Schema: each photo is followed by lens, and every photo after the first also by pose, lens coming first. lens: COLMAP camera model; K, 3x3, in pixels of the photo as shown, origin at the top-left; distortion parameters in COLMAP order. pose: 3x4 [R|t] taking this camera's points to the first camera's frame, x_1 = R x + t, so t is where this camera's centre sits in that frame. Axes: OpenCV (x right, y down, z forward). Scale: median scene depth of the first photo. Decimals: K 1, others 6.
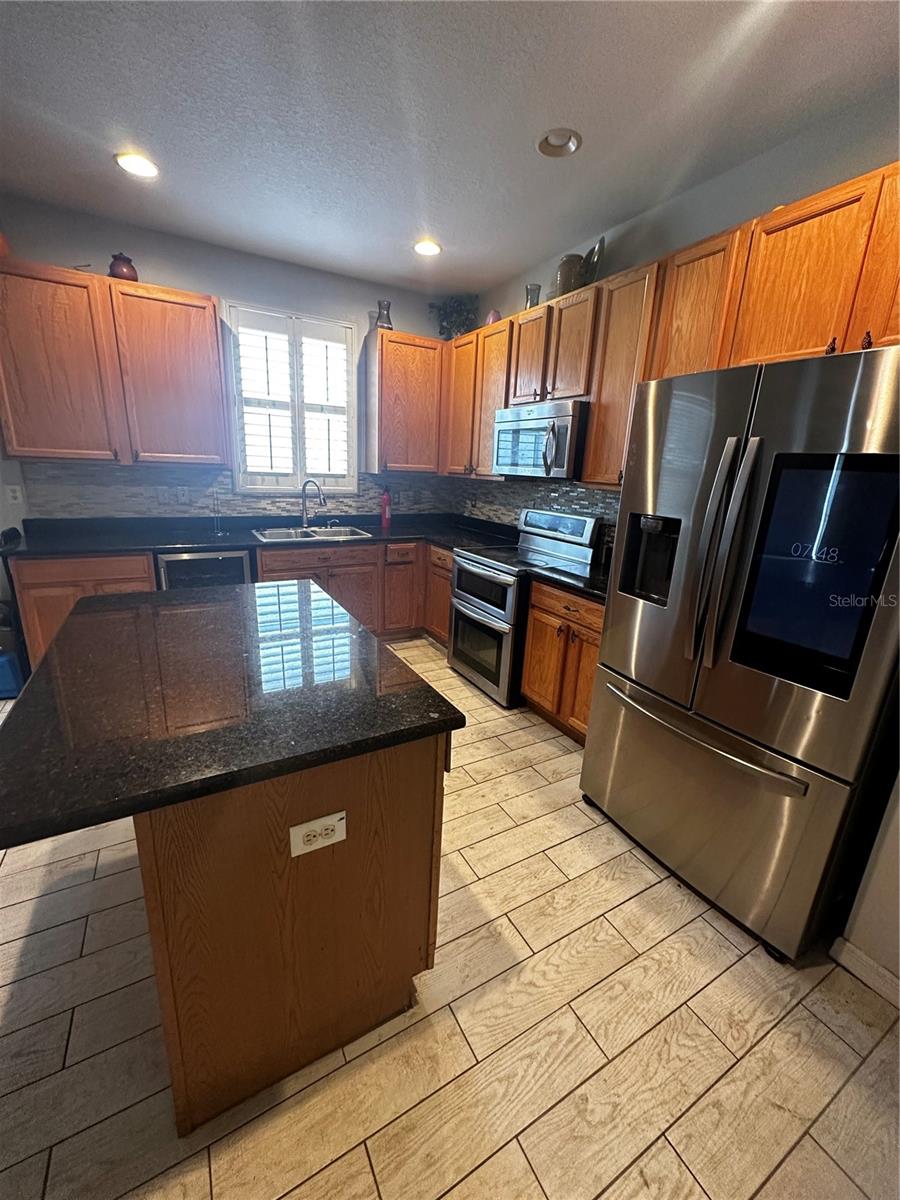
lens RADIAL K [[476.4, 0, 450.7], [0, 476.4, 600.2], [0, 0, 1]] dist [0.000224, 0.000254]
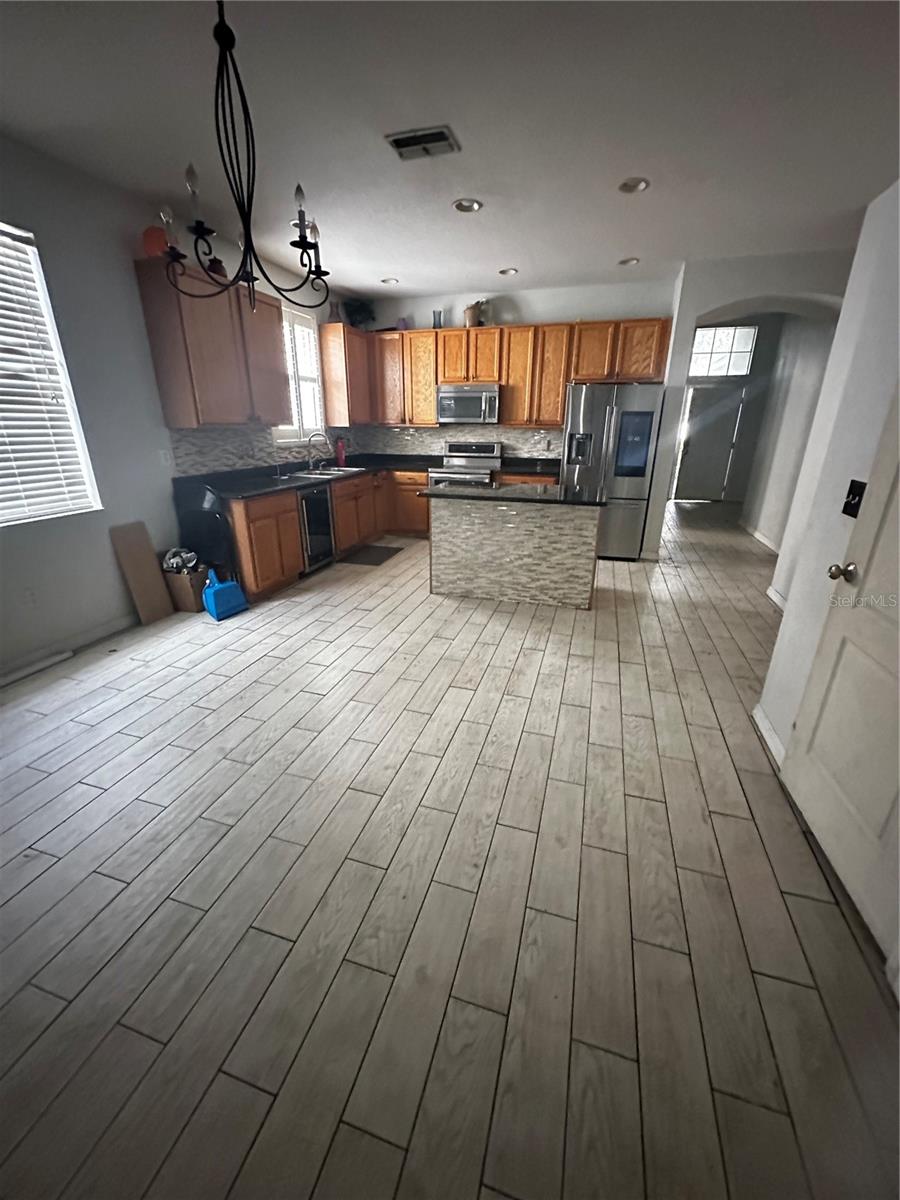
lens RADIAL K [[476.4, 0, 454.6], [0, 476.4, 599.3], [0, 0, 1]] dist [0.000224, 0.000254]
pose [[0.720527, -0.278077, 0.635227, -1.243544], [0.213401, 0.960533, 0.178427, 0.059260], [-0.659773, 0.006997, 0.751432, -0.360689]]
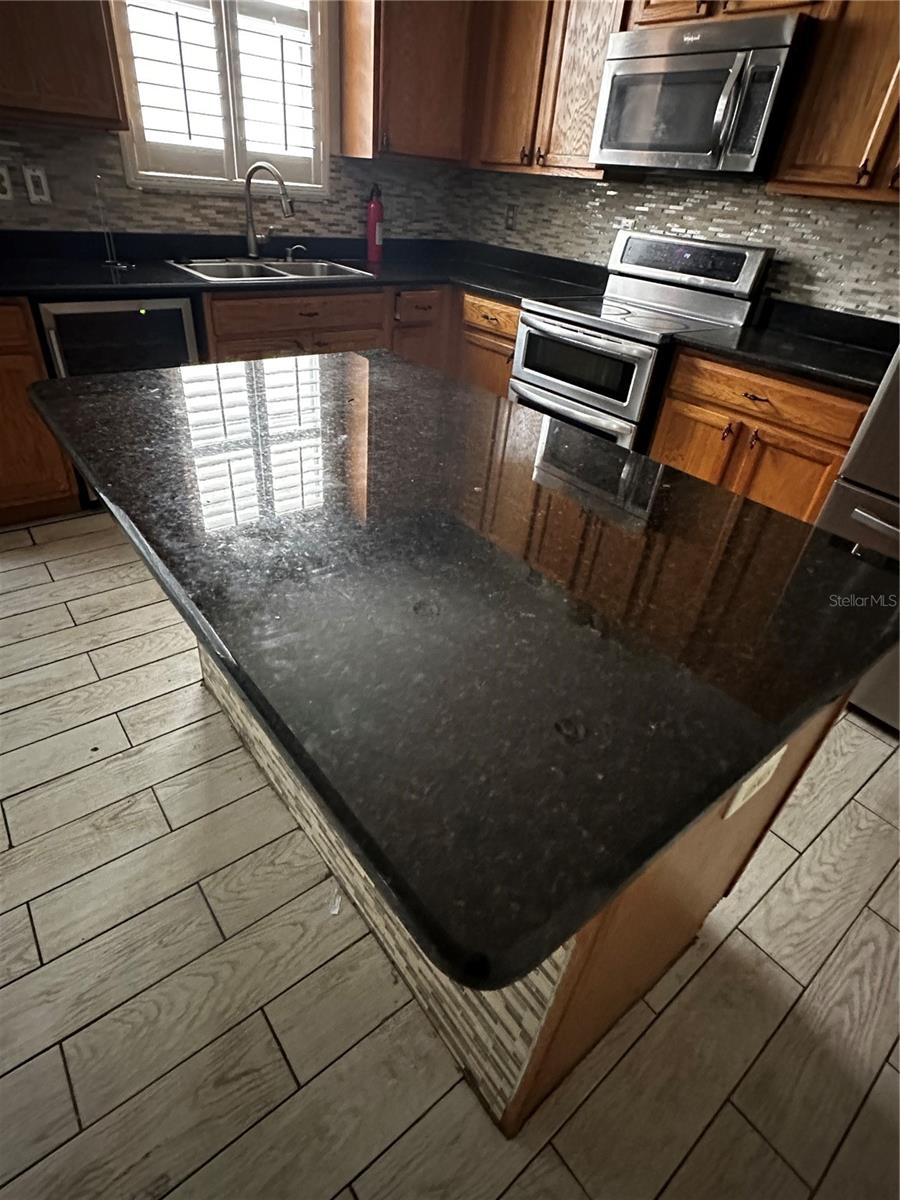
lens RADIAL K [[619.8, 0, 441.4], [0, 619.8, 597.7], [0, 0, 1]] dist [0.000489, 0.000846]
pose [[0.987844, -0.056034, 0.144998, -0.266006], [0.006226, 0.946286, 0.323272, -0.000218], [-0.155324, -0.318440, 0.935131, 0.128879]]
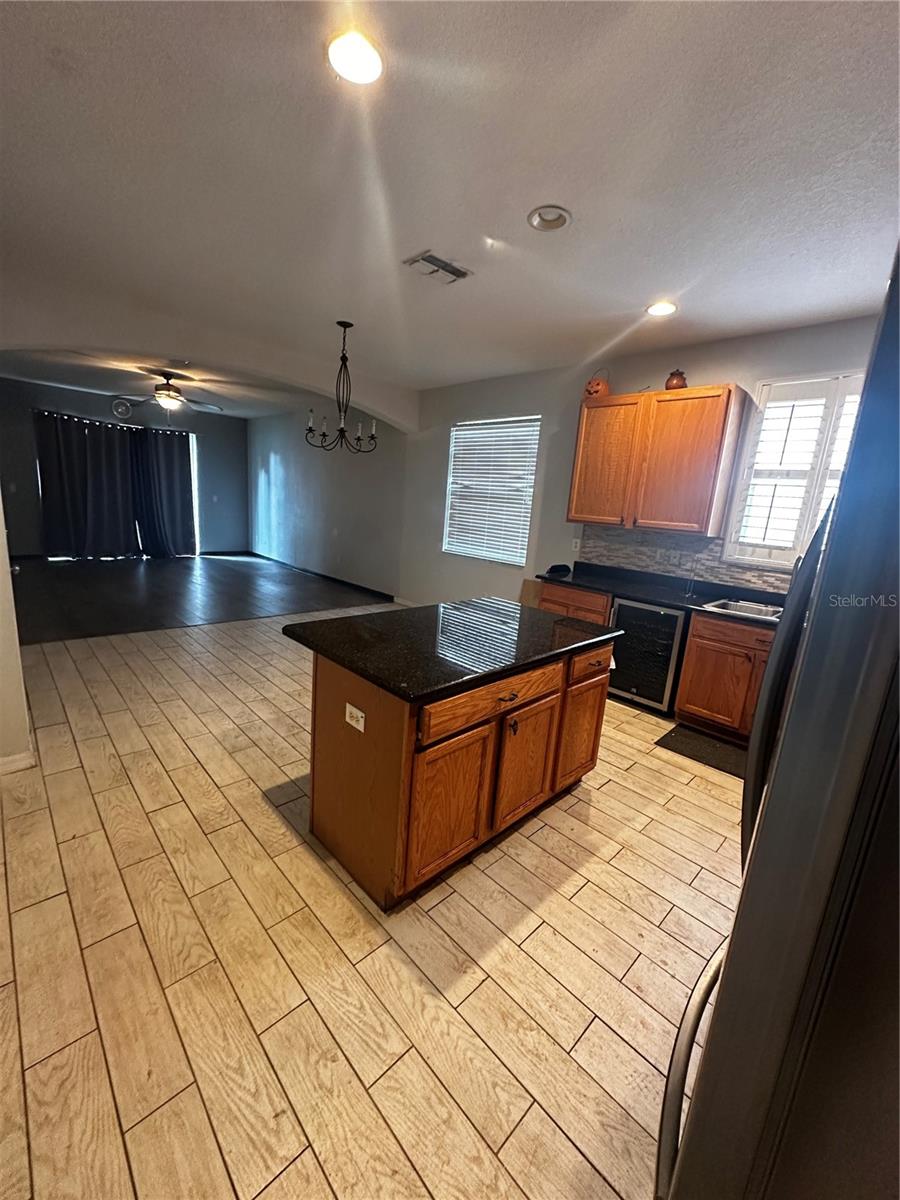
lens RADIAL K [[476.4, 0, 450.0], [0, 476.4, 602.7], [0, 0, 1]] dist [0.000224, 0.000254]
pose [[0.253066, 0.178651, -0.950811, 0.461094], [-0.322893, 0.942044, 0.091064, -0.055771], [0.911975, 0.283965, 0.296085, 0.232187]]
